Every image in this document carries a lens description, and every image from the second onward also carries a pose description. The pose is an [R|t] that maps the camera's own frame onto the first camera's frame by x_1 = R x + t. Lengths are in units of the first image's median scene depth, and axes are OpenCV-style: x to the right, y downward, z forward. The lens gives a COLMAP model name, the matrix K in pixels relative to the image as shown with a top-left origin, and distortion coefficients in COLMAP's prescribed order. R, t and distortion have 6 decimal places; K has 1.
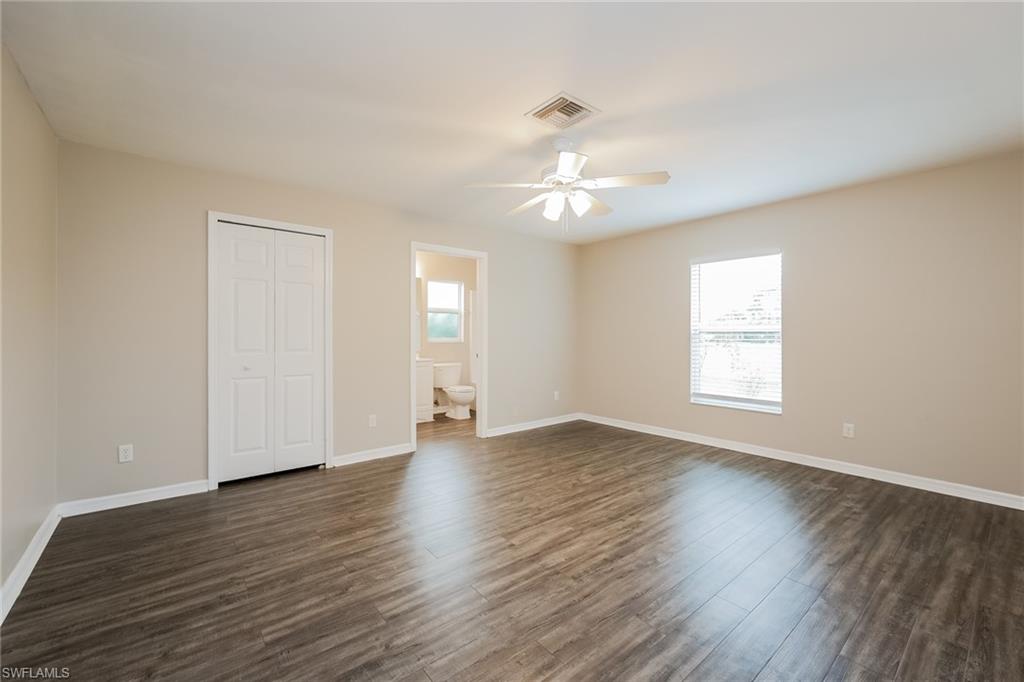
lens RADIAL K [[417.7, 0, 506.6], [0, 417.7, 342.4], [0, 0, 1]] dist [0.000532, -0.000249]
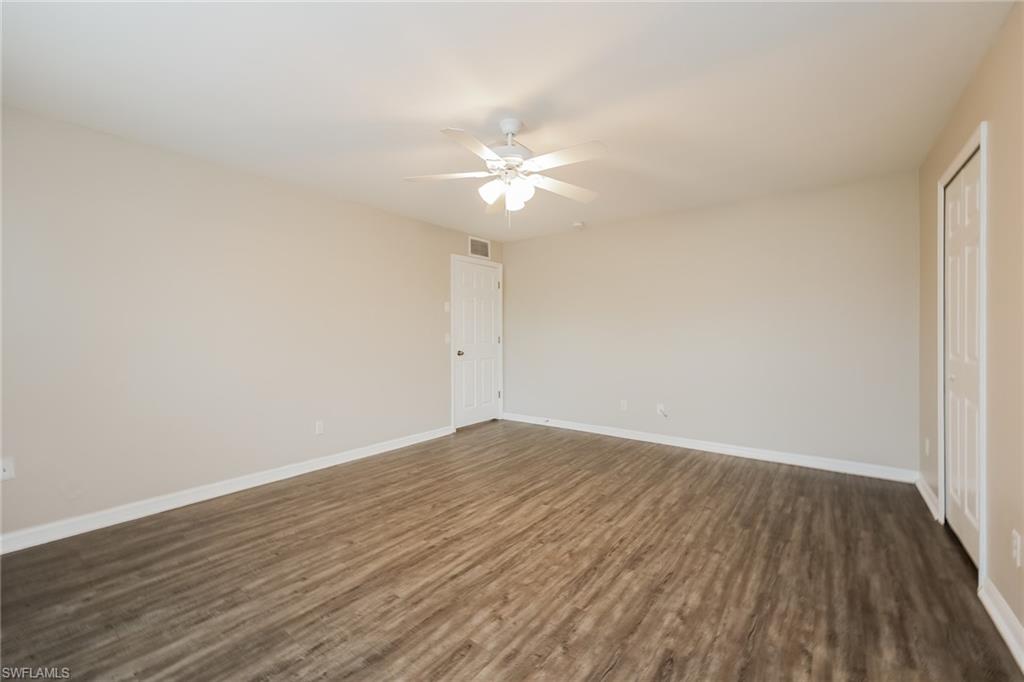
lens RADIAL K [[417.7, 0, 511.4], [0, 417.7, 335.8], [0, 0, 1]] dist [0.000532, -0.000249]
pose [[-0.970793, 0.006094, -0.239841, 0.350043], [0.000441, 0.999721, 0.023614, -0.031922], [0.239918, 0.022818, -0.970525, 1.881069]]
